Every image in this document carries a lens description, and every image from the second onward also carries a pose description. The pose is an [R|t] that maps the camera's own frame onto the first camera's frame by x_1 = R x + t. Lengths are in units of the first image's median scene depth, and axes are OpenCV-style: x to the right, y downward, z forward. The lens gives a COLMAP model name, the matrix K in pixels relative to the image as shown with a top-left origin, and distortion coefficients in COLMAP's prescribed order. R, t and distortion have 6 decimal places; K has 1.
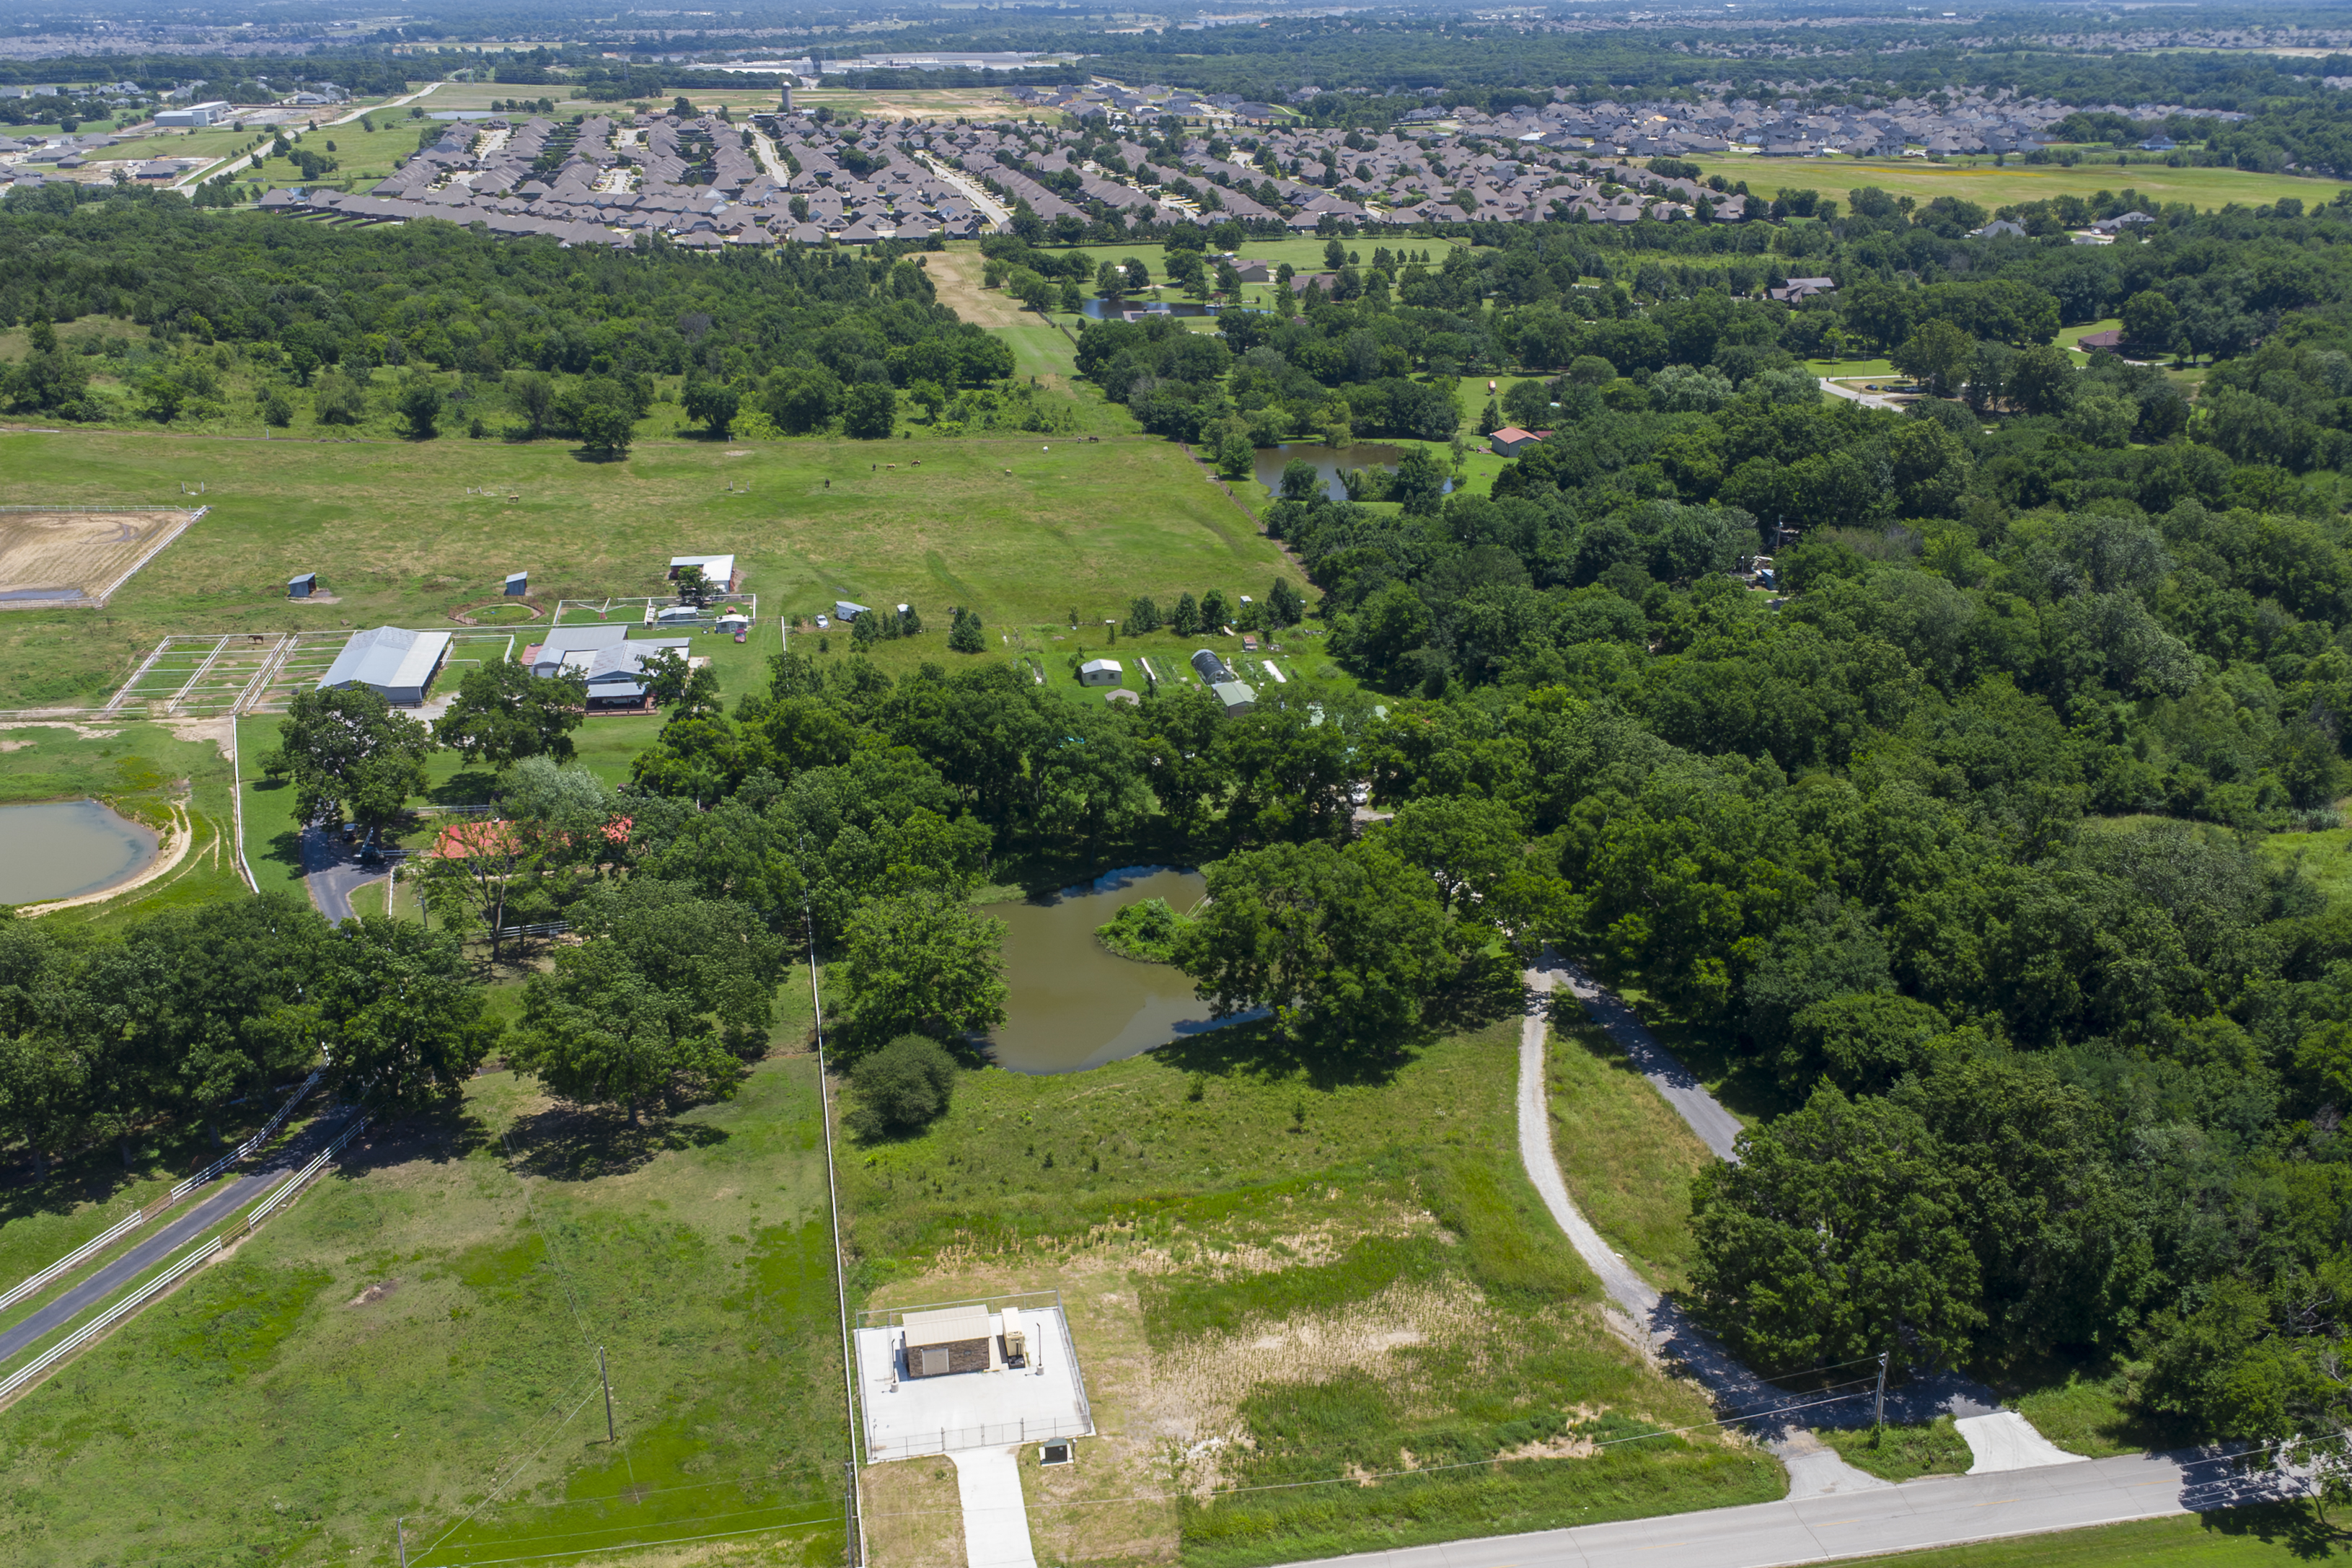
lens RADIAL K [[2143.6, 0, 1175.8], [0, 2143.6, 754.3], [0, 0, 1]] dist [0.015913, 0.019373]
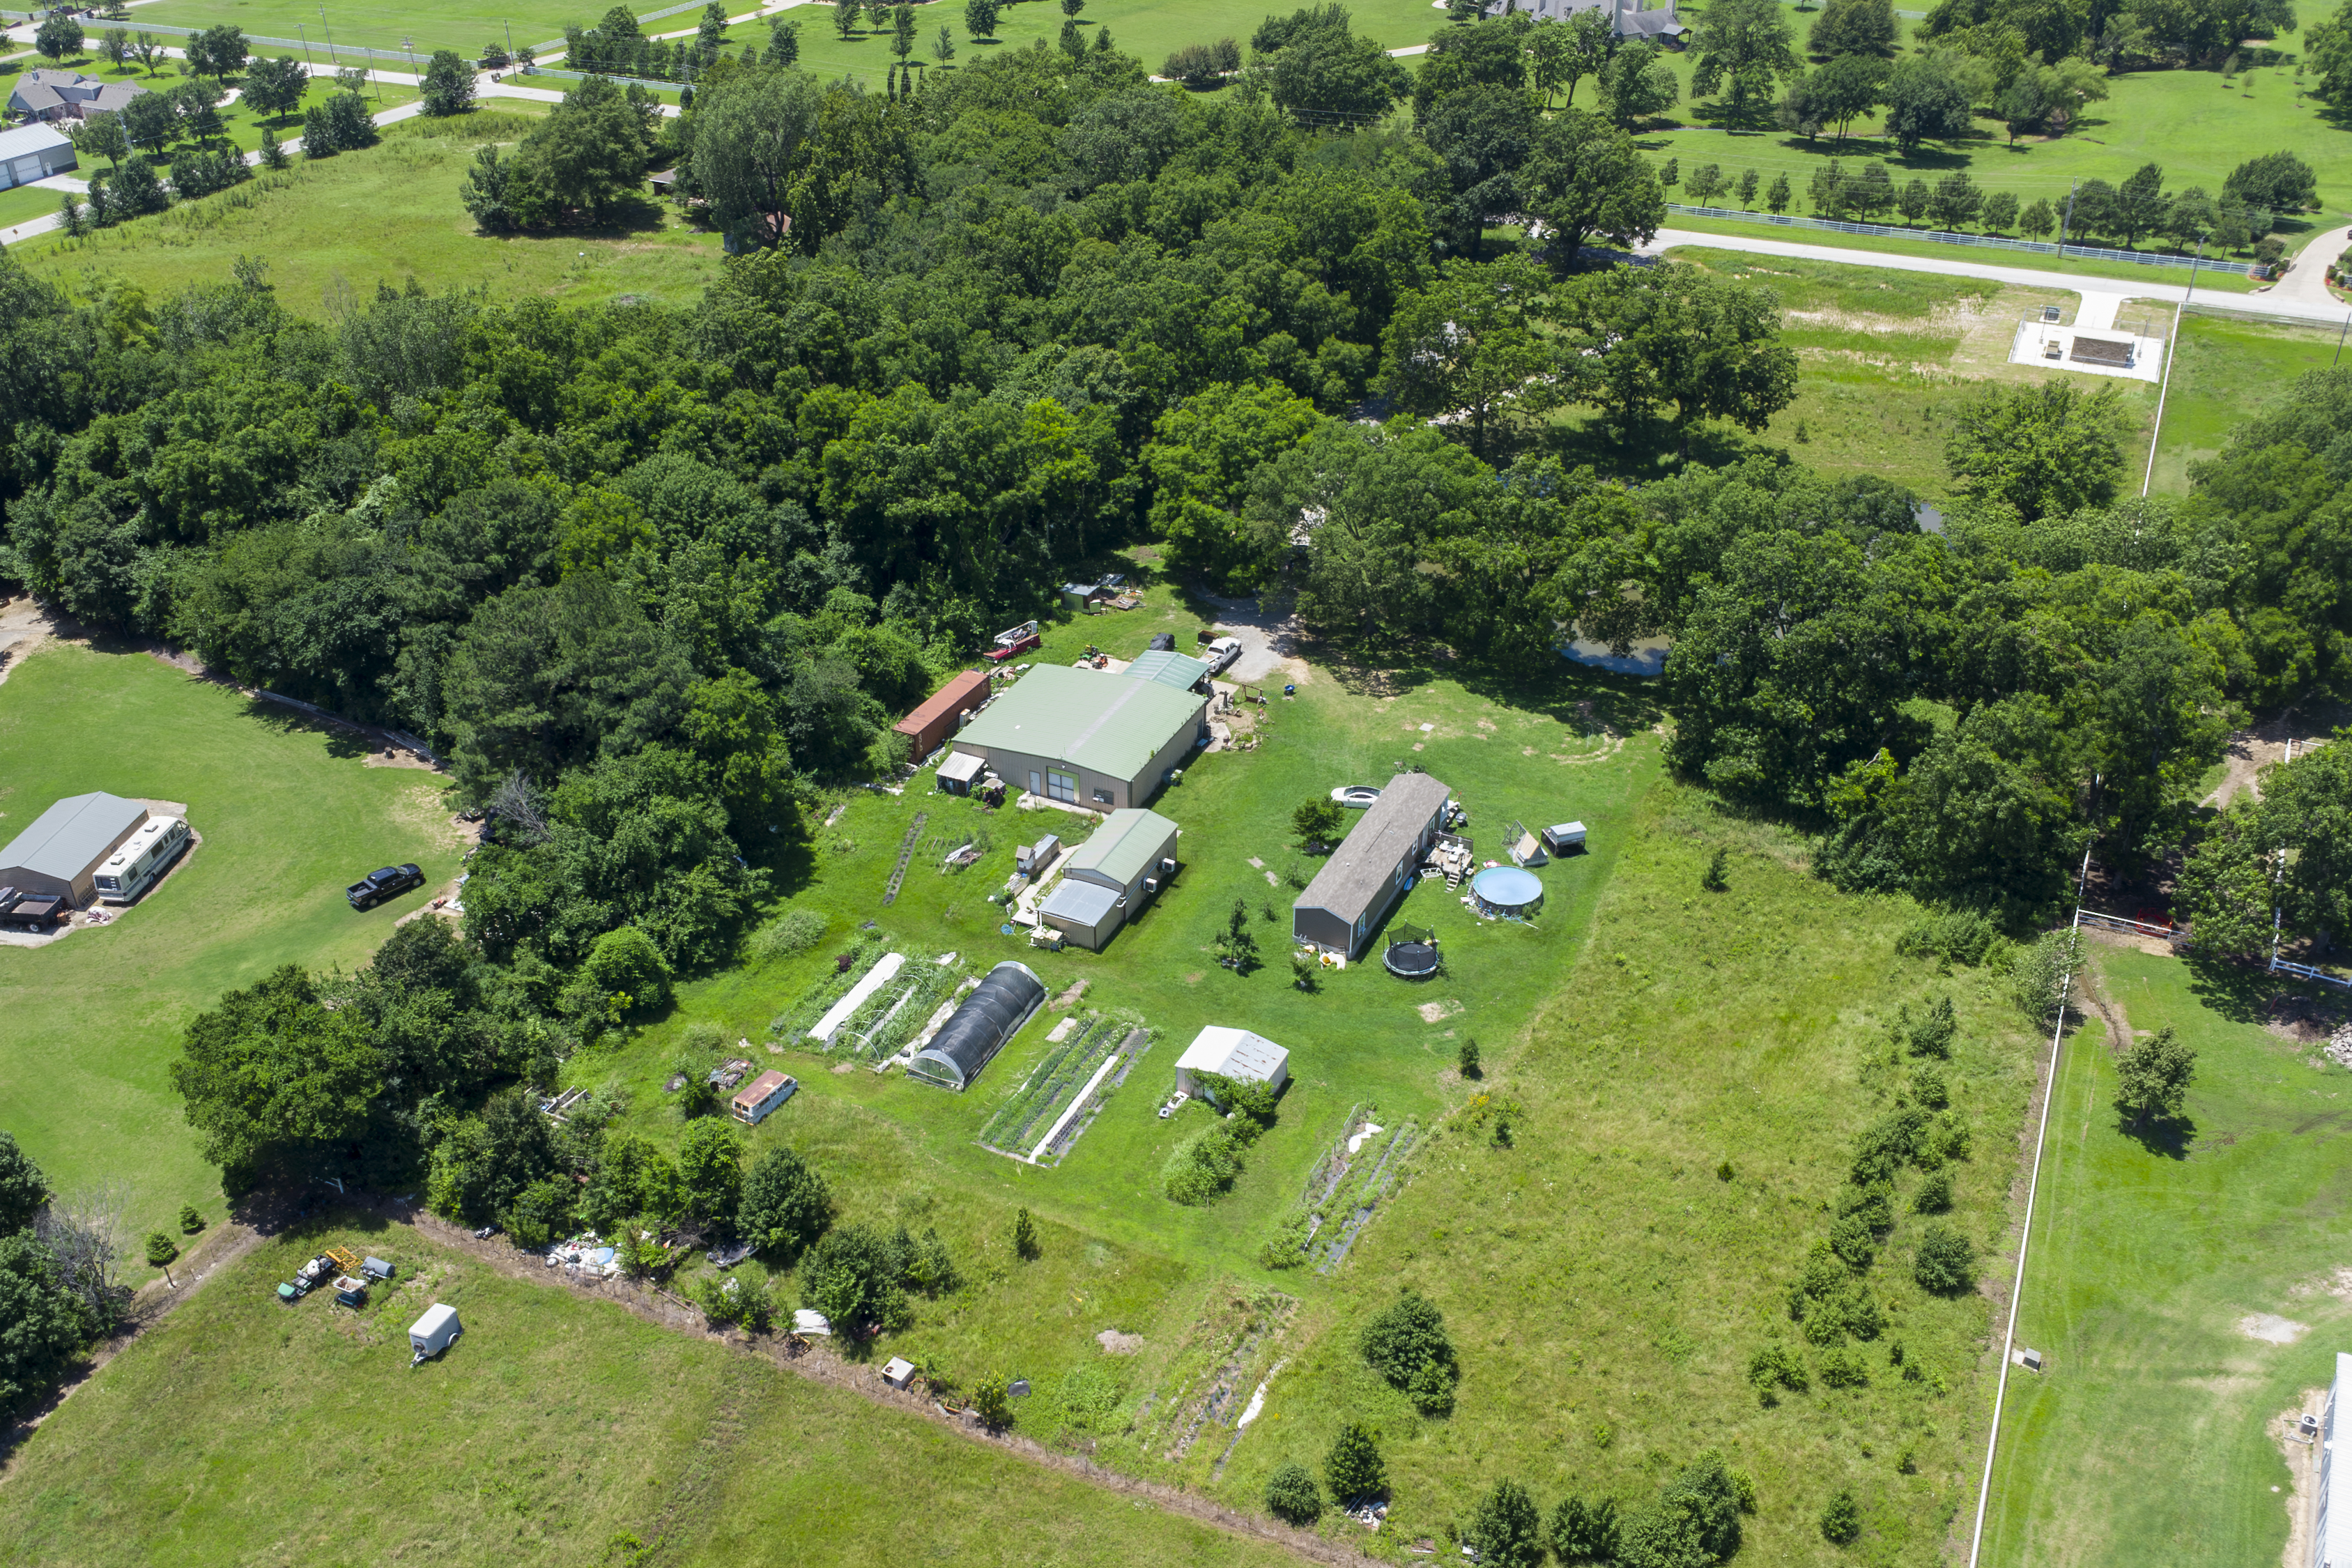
lens RADIAL K [[2029.1, 0, 1175.9], [0, 2029.1, 760.6], [0, 0, 1]] dist [0.024871, -0.008897]
pose [[-0.803834, -0.303418, 0.511653, -0.231529], [0.203526, 0.667937, 0.715847, -0.401119], [-0.558953, 0.679557, -0.475157, 1.269731]]
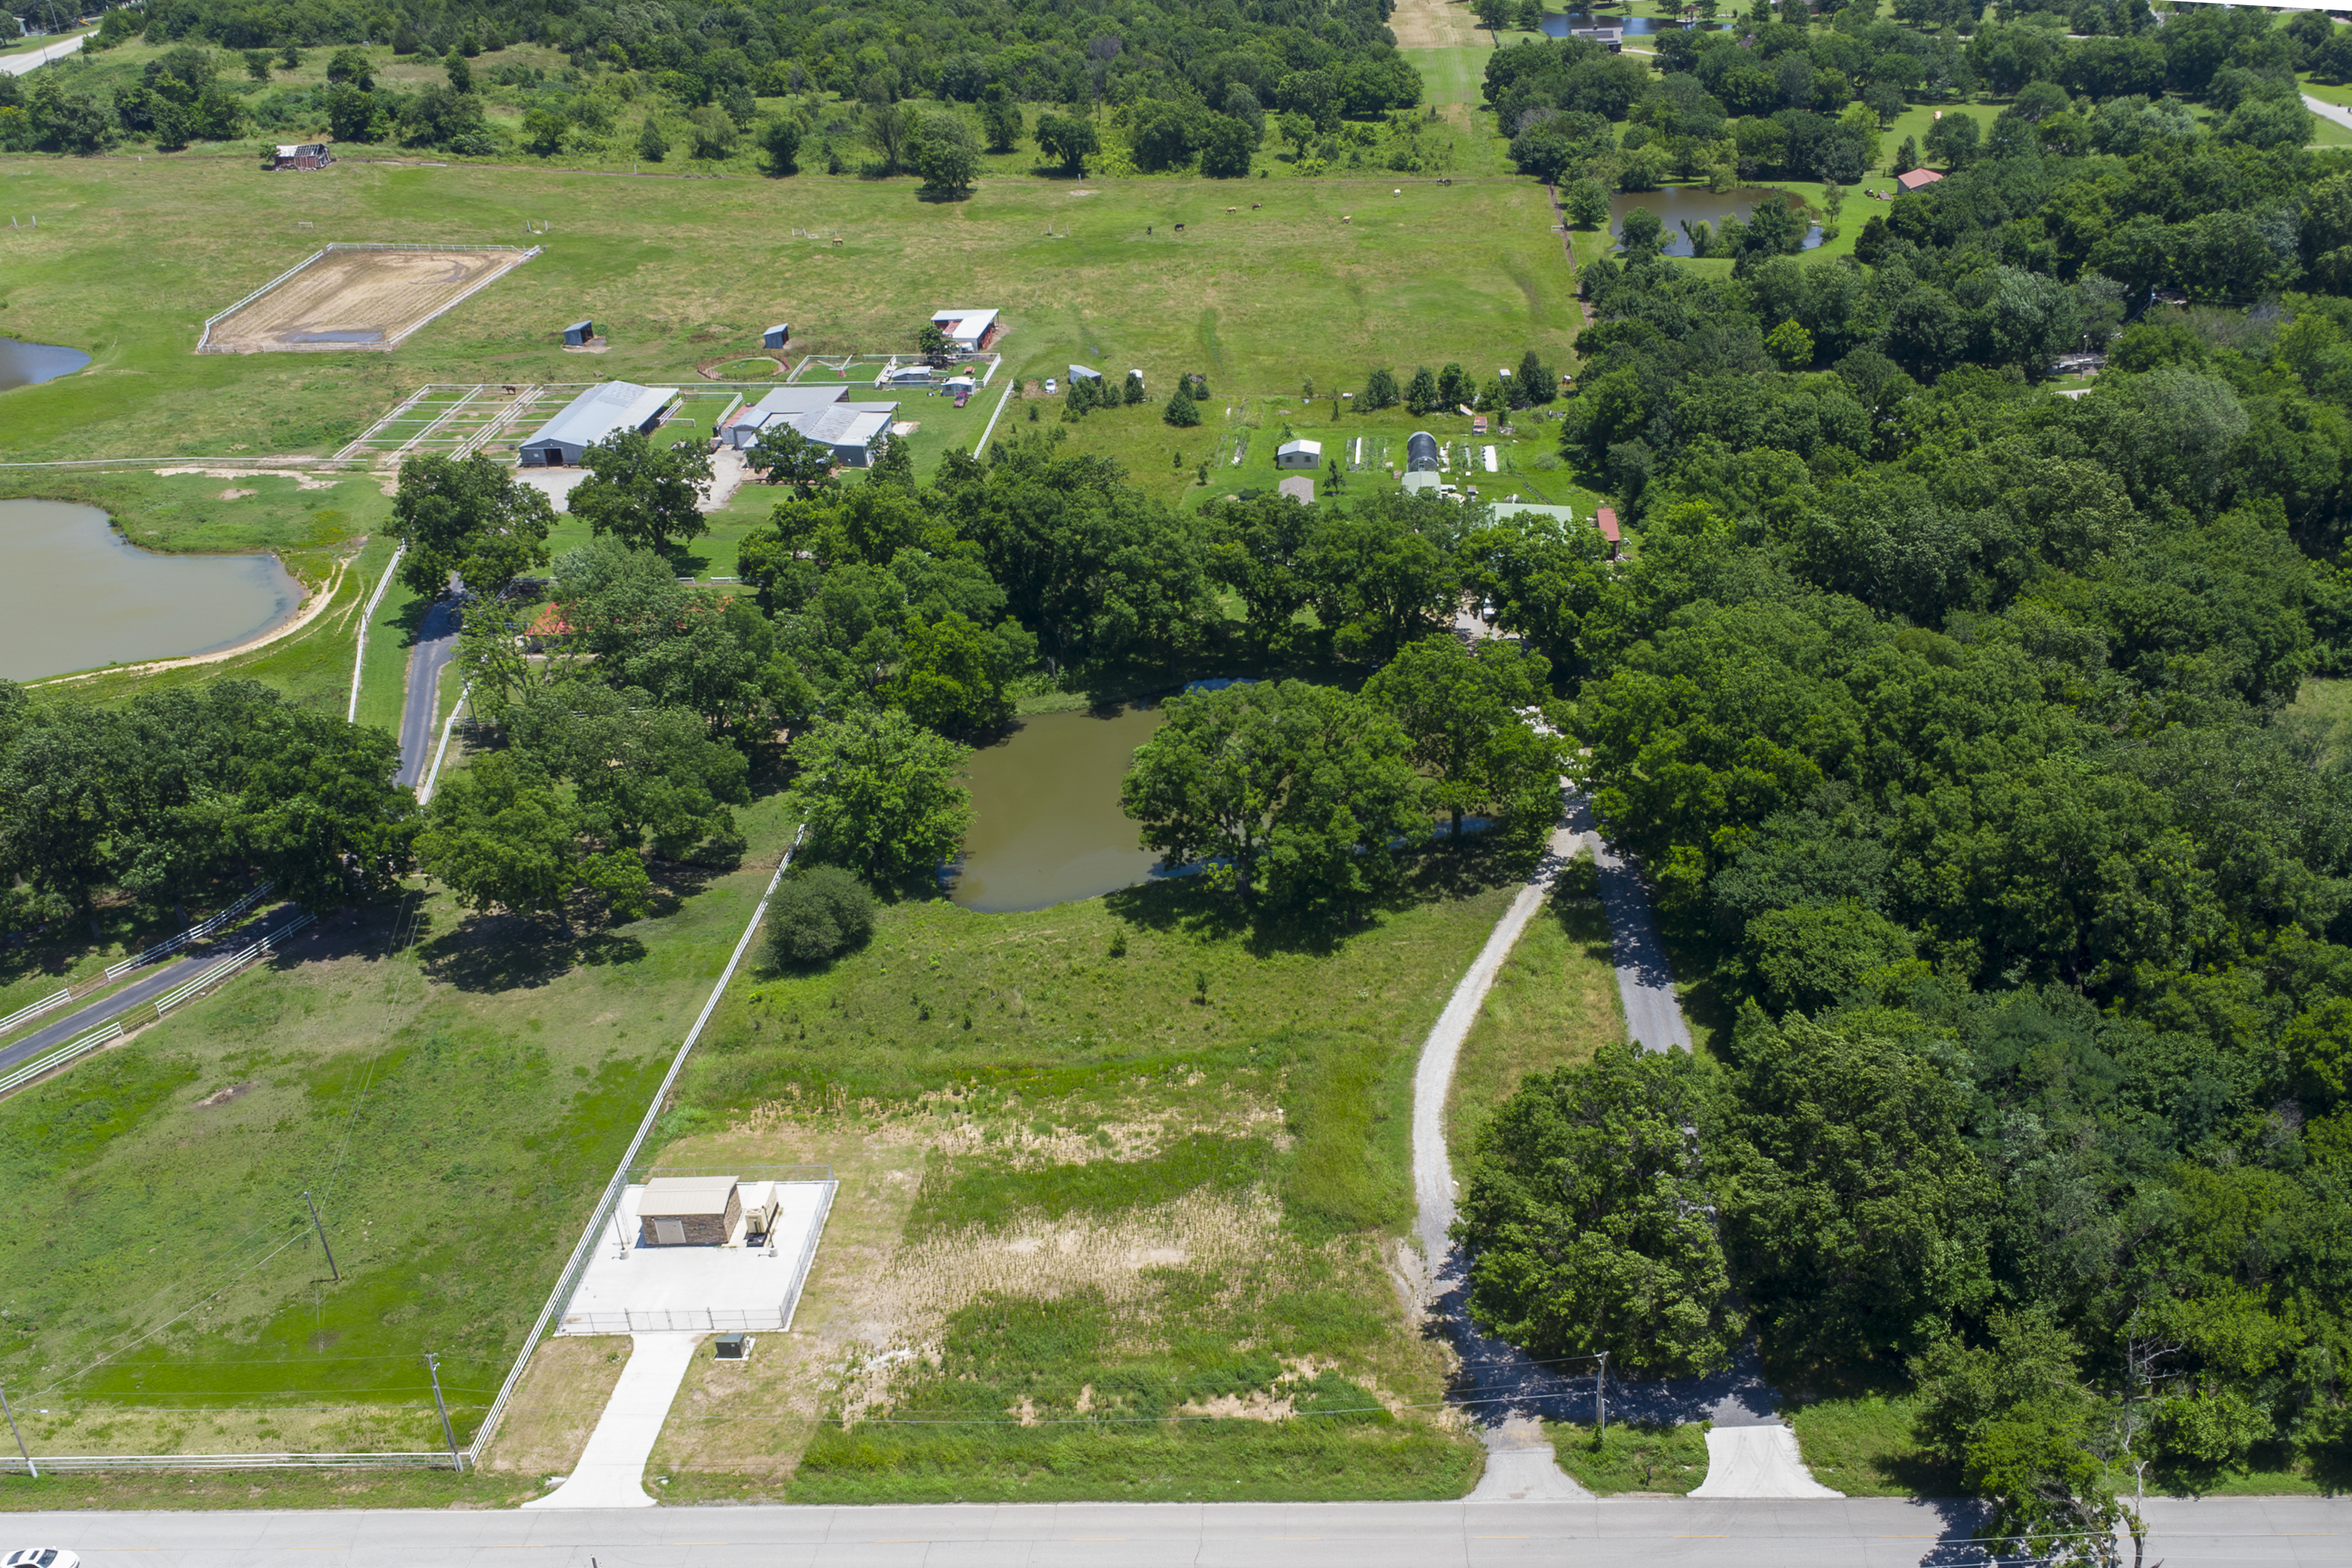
lens RADIAL K [[2094.8, 0, 1340.3], [0, 2094.8, 826.1], [0, 0, 1]] dist [0.020894, -0.001282]
pose [[0.976929, 0.070895, -0.201455, 0.197731], [-0.036639, 0.984945, 0.168940, -0.037026], [0.210399, -0.157661, 0.964819, 0.099795]]
